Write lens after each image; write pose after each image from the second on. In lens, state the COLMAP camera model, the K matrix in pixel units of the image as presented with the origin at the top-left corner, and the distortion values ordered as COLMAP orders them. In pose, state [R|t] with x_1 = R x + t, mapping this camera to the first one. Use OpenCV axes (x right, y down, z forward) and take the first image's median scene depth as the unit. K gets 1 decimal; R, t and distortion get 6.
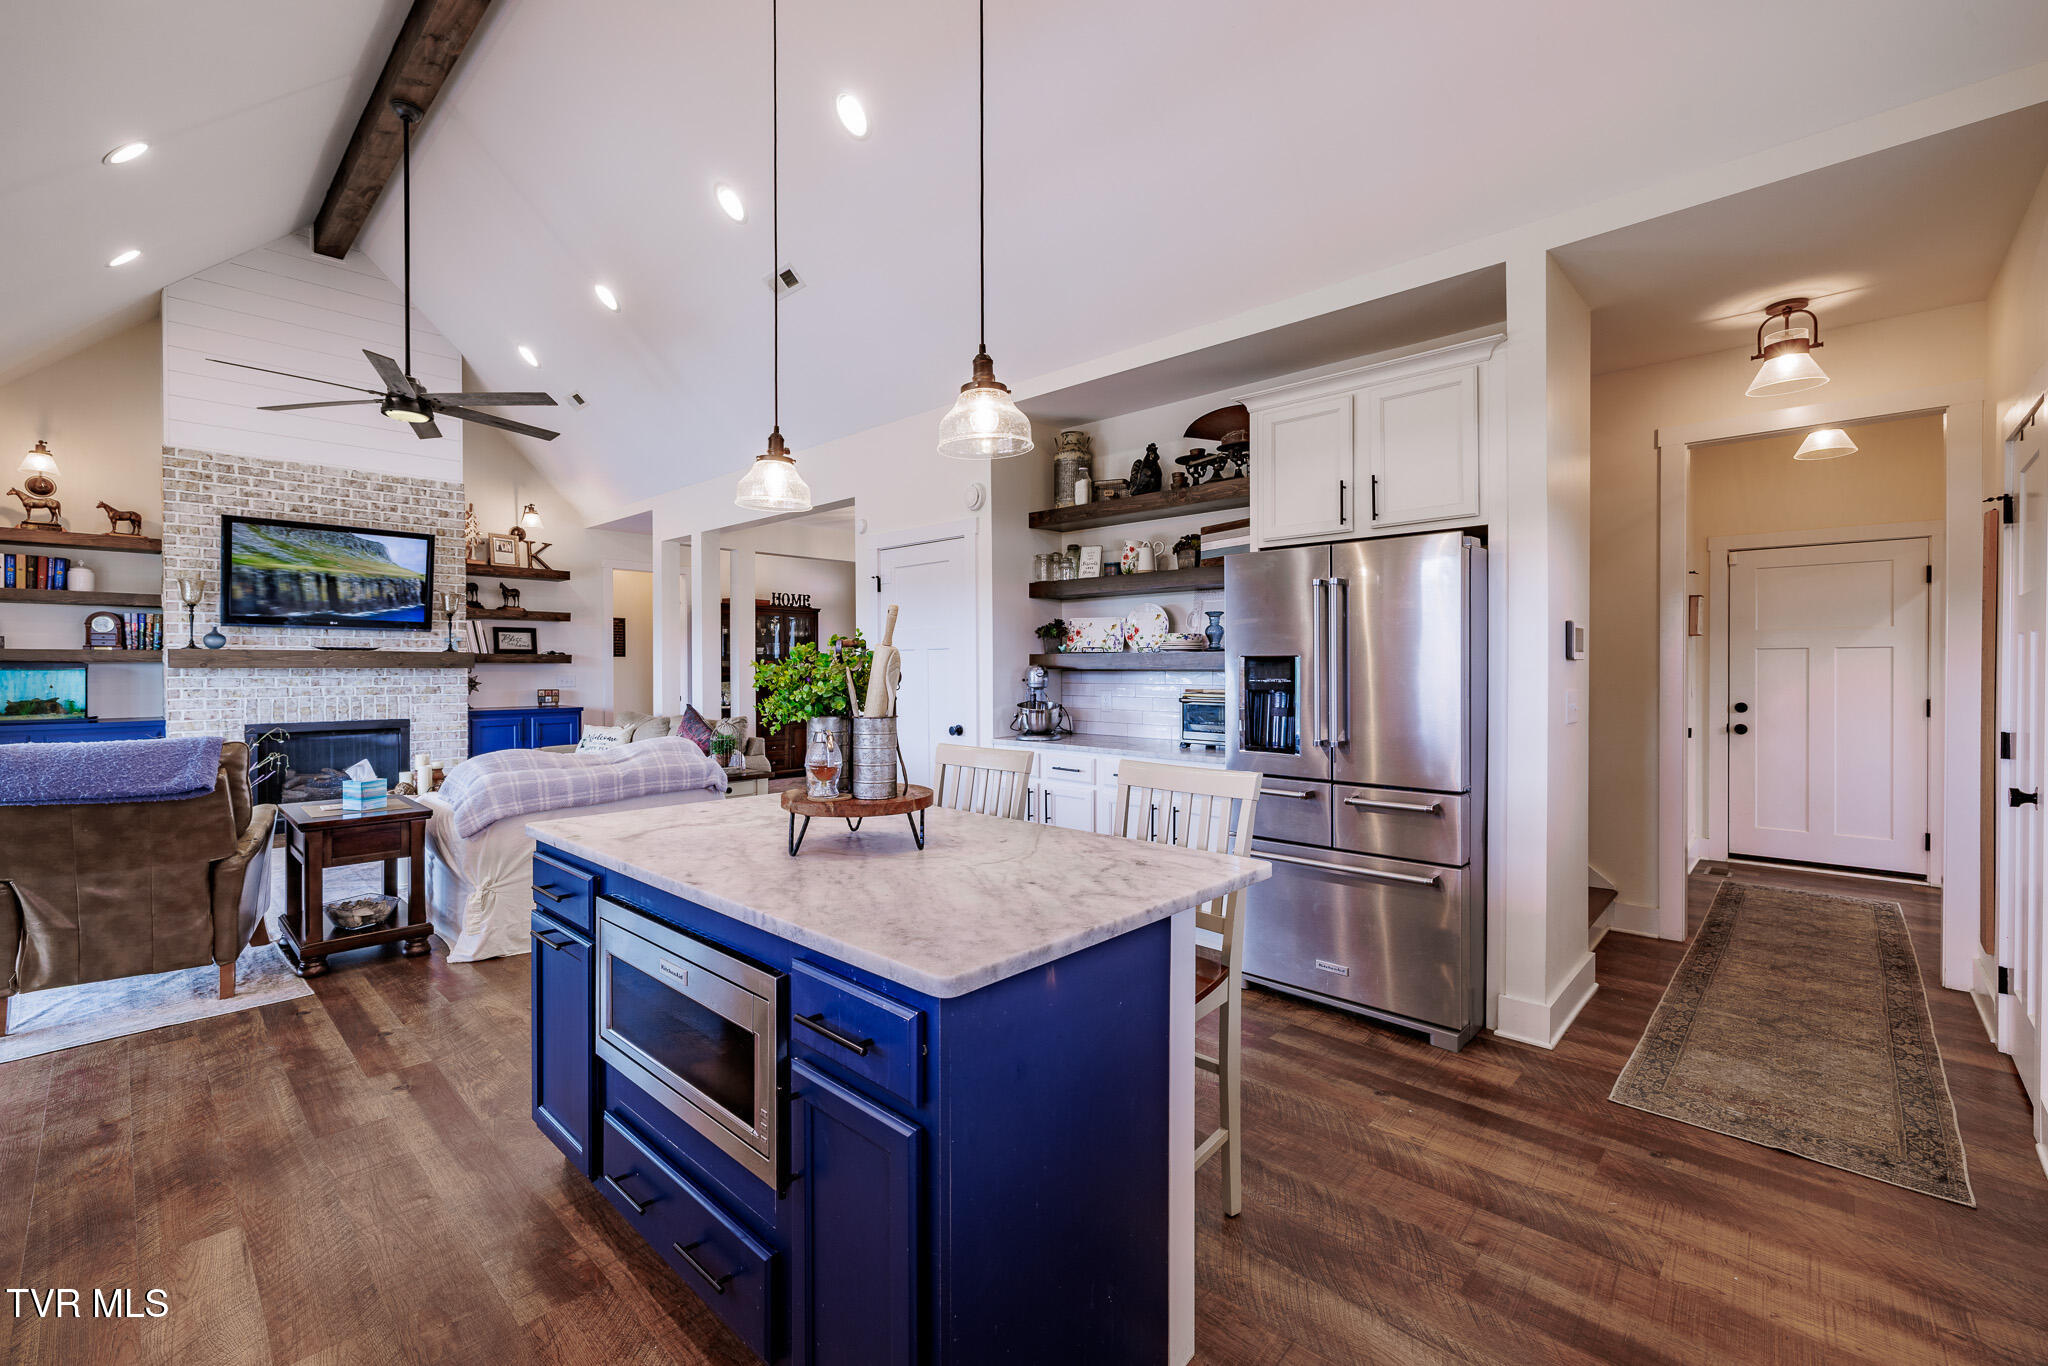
lens RADIAL K [[859.8, 0, 992.7], [0, 859.8, 670.4], [0, 0, 1]] dist [-0.006304, 0.000805]
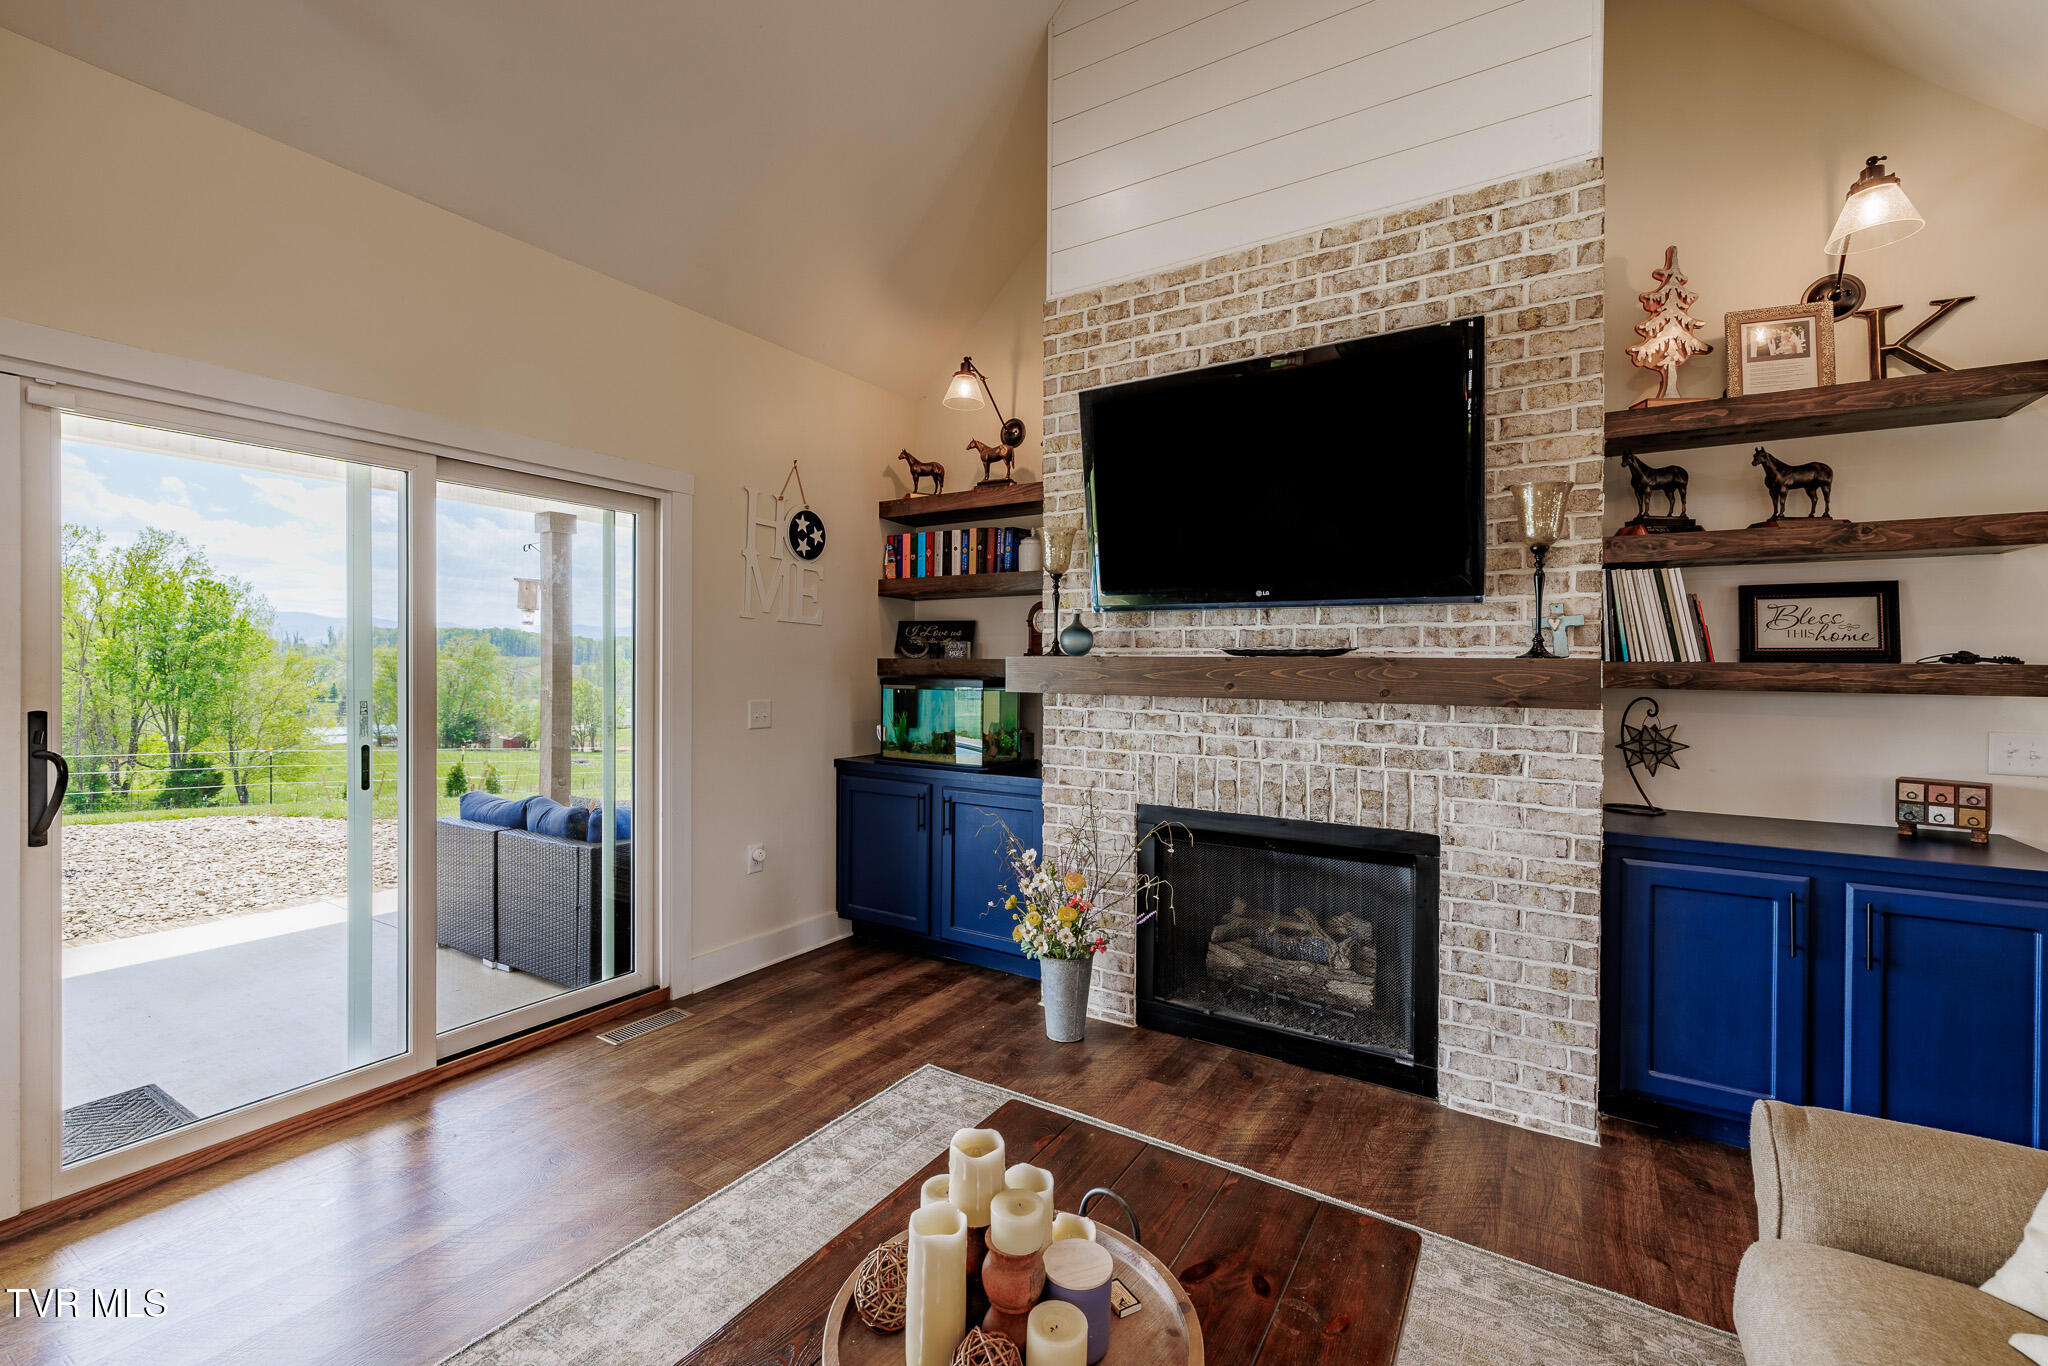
lens RADIAL K [[859.8, 0, 1014.5], [0, 859.8, 679.2], [0, 0, 1]] dist [-0.006304, 0.000805]
pose [[0.203183, 0.016296, -0.979005, -0.341414], [-0.013982, 0.999808, 0.013740, -0.015154], [0.979041, 0.010897, 0.203372, 0.727652]]
